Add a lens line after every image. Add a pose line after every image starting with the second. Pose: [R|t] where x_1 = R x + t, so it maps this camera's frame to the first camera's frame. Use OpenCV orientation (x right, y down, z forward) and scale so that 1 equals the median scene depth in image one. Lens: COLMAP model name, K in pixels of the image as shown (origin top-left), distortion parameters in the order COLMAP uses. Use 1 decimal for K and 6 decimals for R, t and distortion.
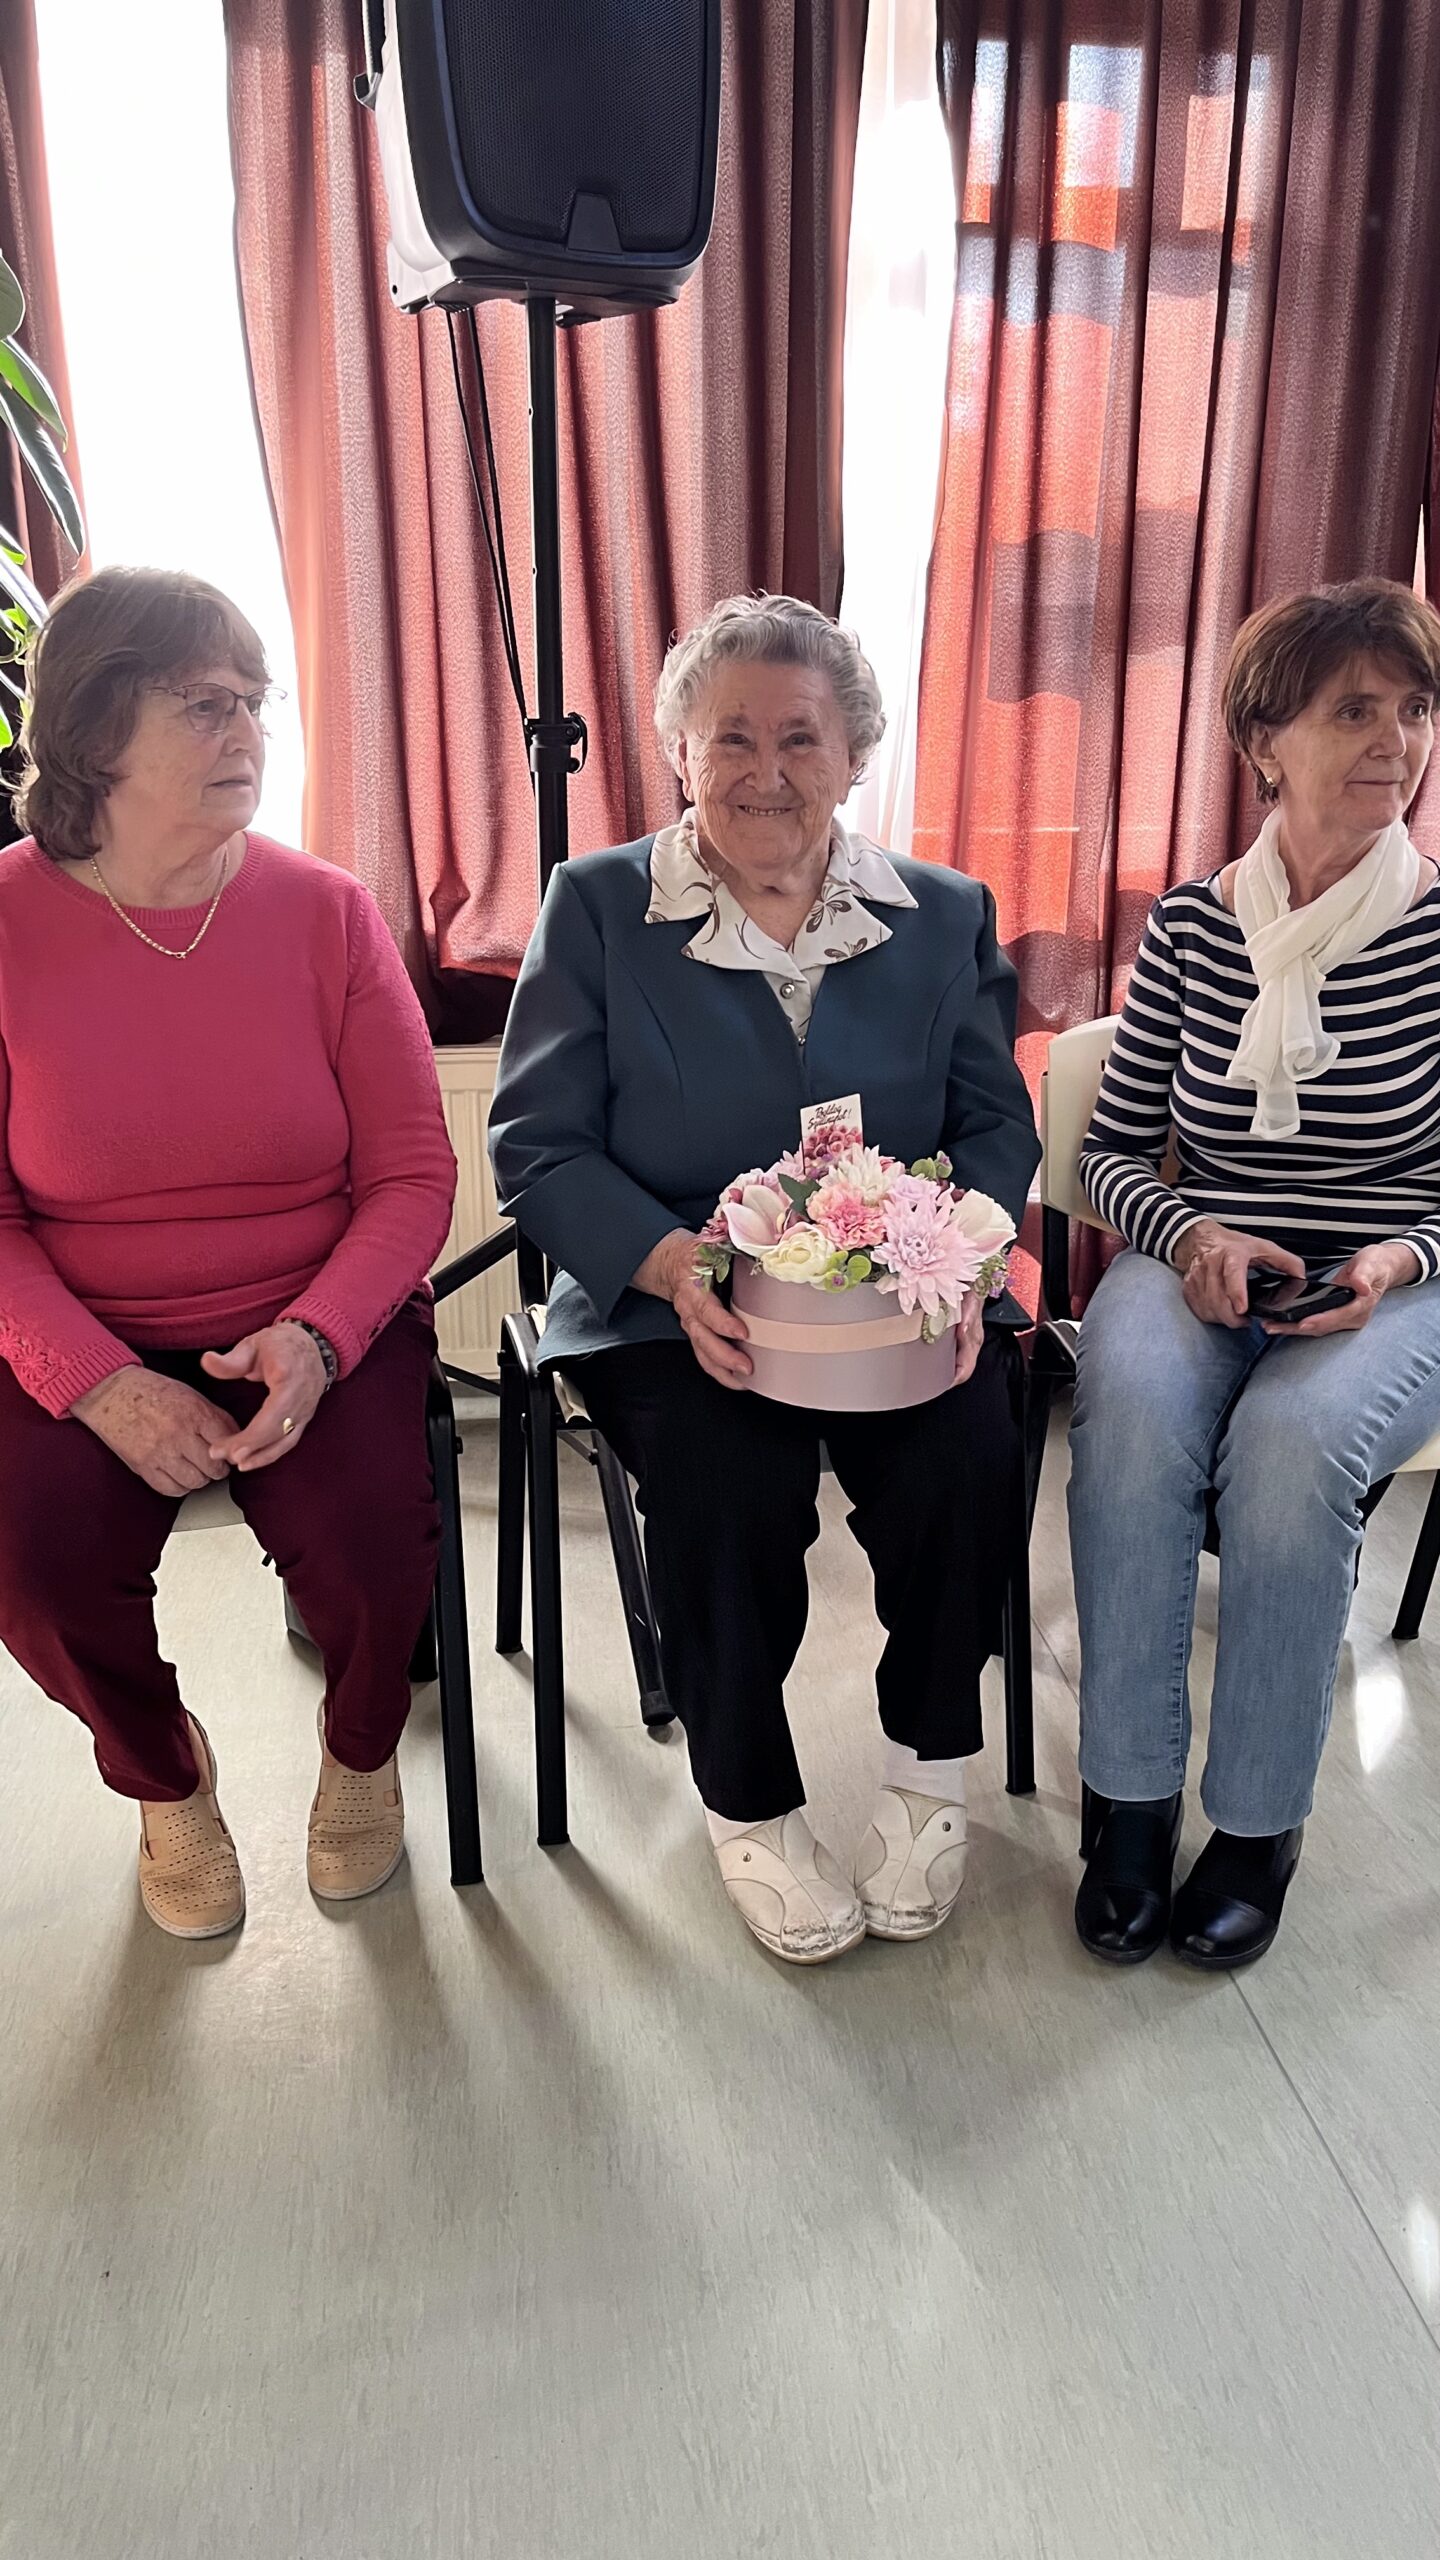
lens RADIAL K [[1922.9, 0, 714.6], [0, 1922.9, 1285.6], [0, 0, 1]] dist [0.039485, -0.026667]
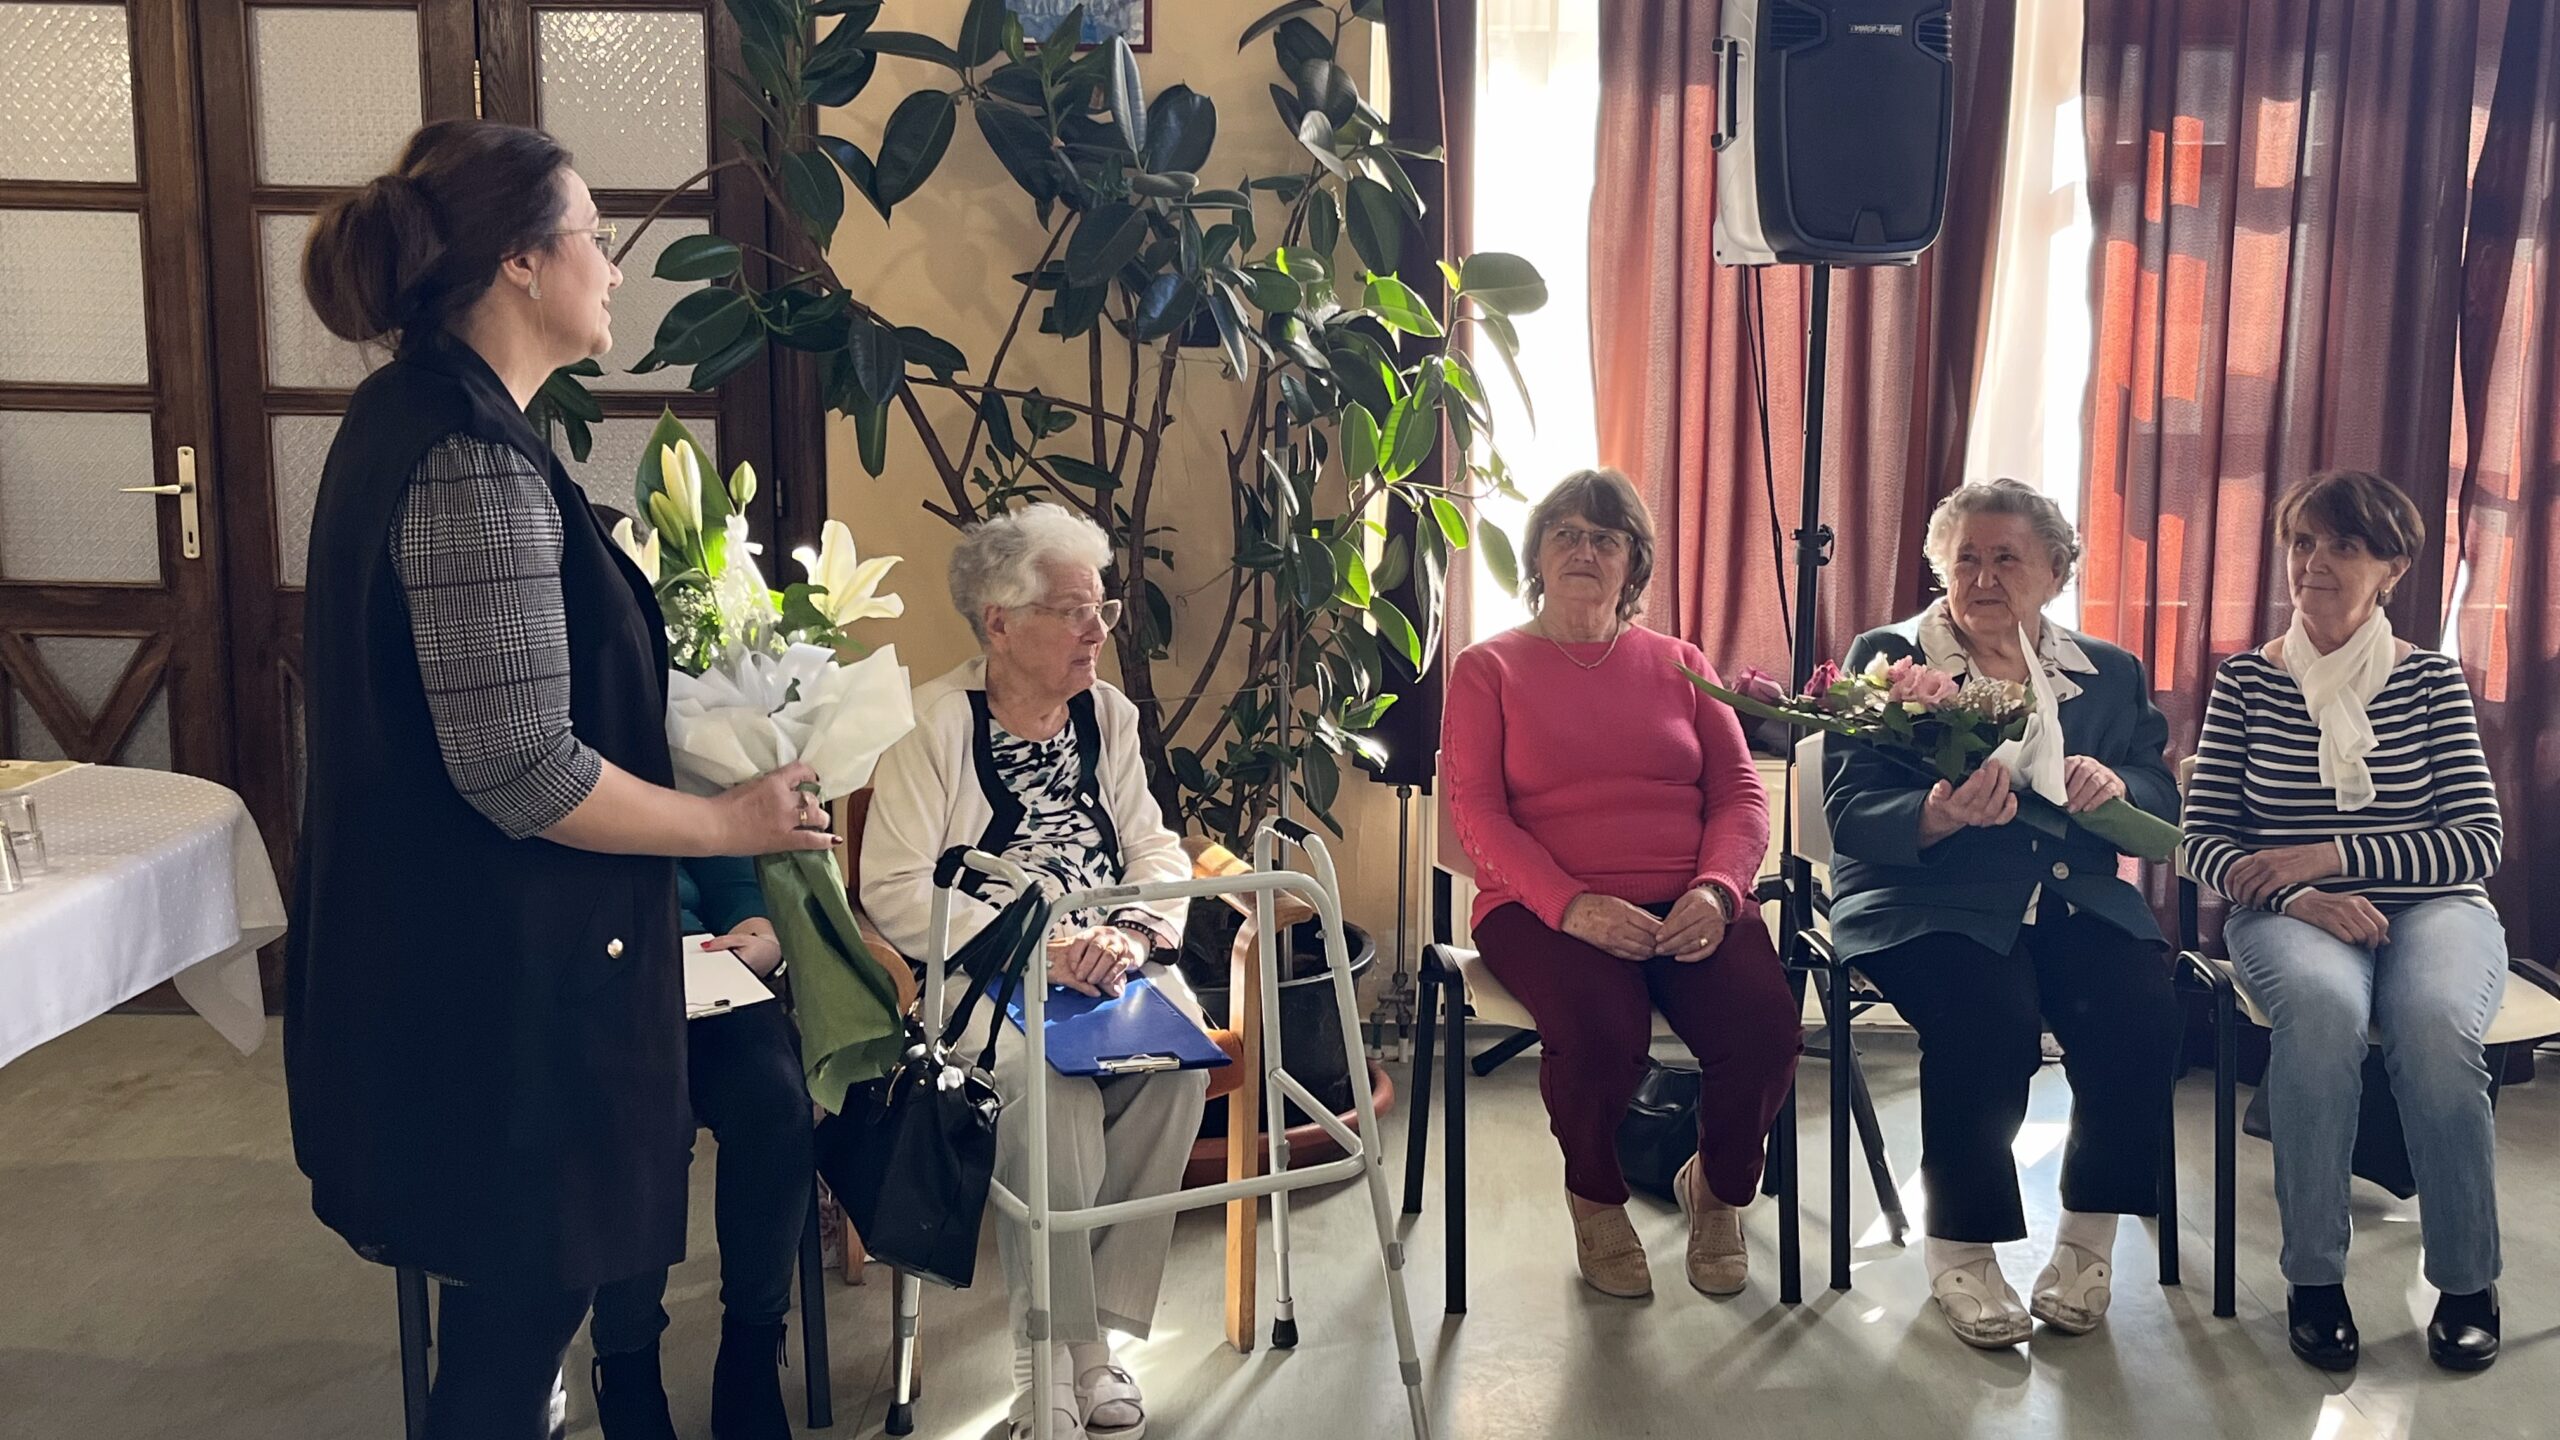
lens RADIAL K [[2516.6, 0, 1280.7], [0, 2516.6, 704.9], [0, 0, 1]] dist [0.021249, 0.000000]
pose [[0.990949, 0.035426, -0.129480, -0.203532], [-0.056843, 0.984542, -0.165669, 0.149392], [0.121609, 0.171530, 0.977645, -0.768732]]
